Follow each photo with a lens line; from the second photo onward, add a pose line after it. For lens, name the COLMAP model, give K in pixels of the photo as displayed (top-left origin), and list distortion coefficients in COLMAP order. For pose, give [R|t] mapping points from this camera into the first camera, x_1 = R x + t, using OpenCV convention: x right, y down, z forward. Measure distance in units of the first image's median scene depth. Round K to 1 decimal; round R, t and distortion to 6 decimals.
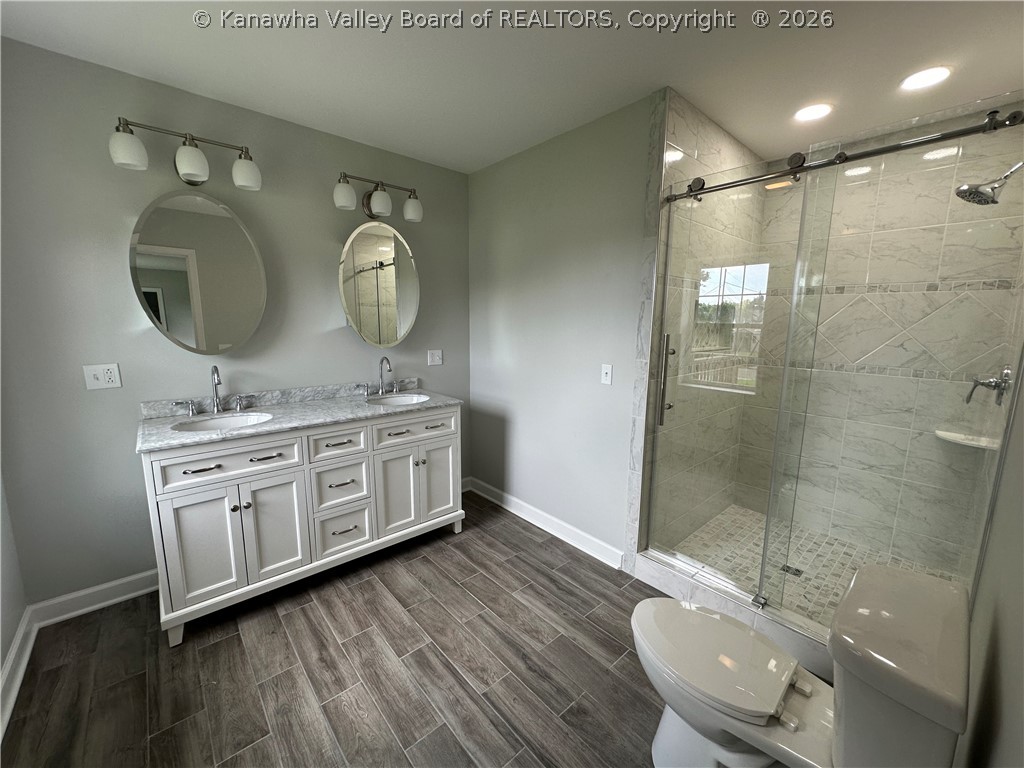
lens RADIAL K [[408.8, 0, 513.3], [0, 408.8, 384.1], [0, 0, 1]] dist [-0.008513, -0.000001]
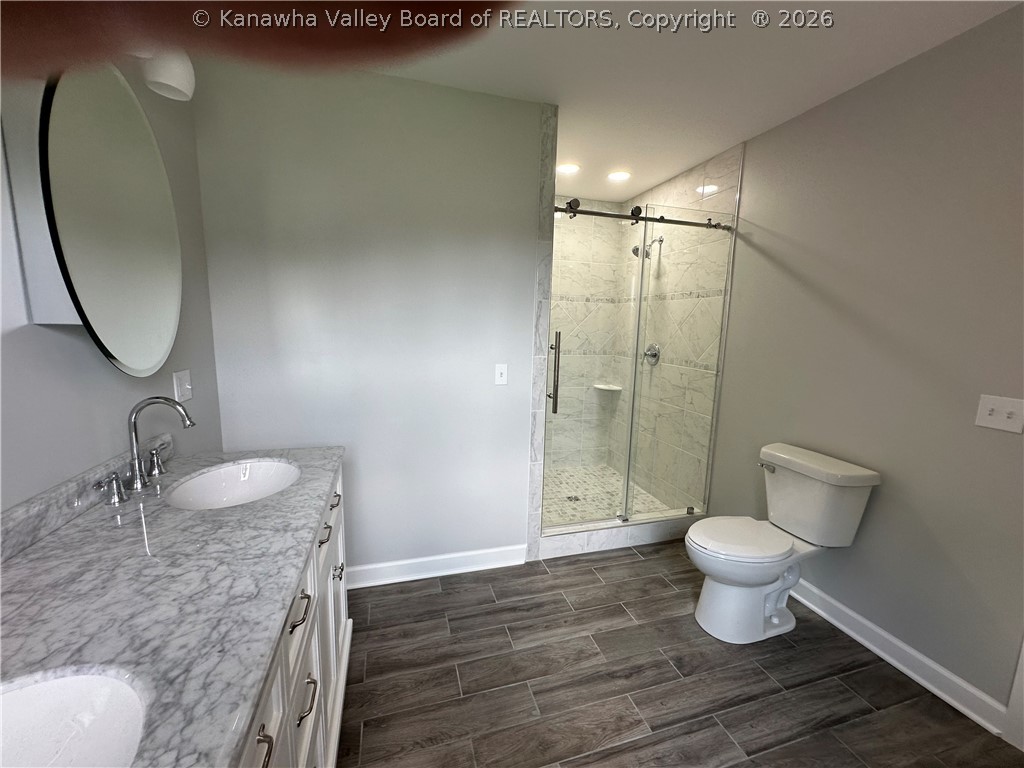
lens RADIAL K [[408.8, 0, 512.9], [0, 408.8, 384.3], [0, 0, 1]] dist [-0.008513, -0.000001]
pose [[0.419325, -0.134412, 0.897831, -0.653087], [0.121152, 0.988418, 0.091391, -0.089653], [-0.899716, 0.070451, 0.430752, 0.592859]]
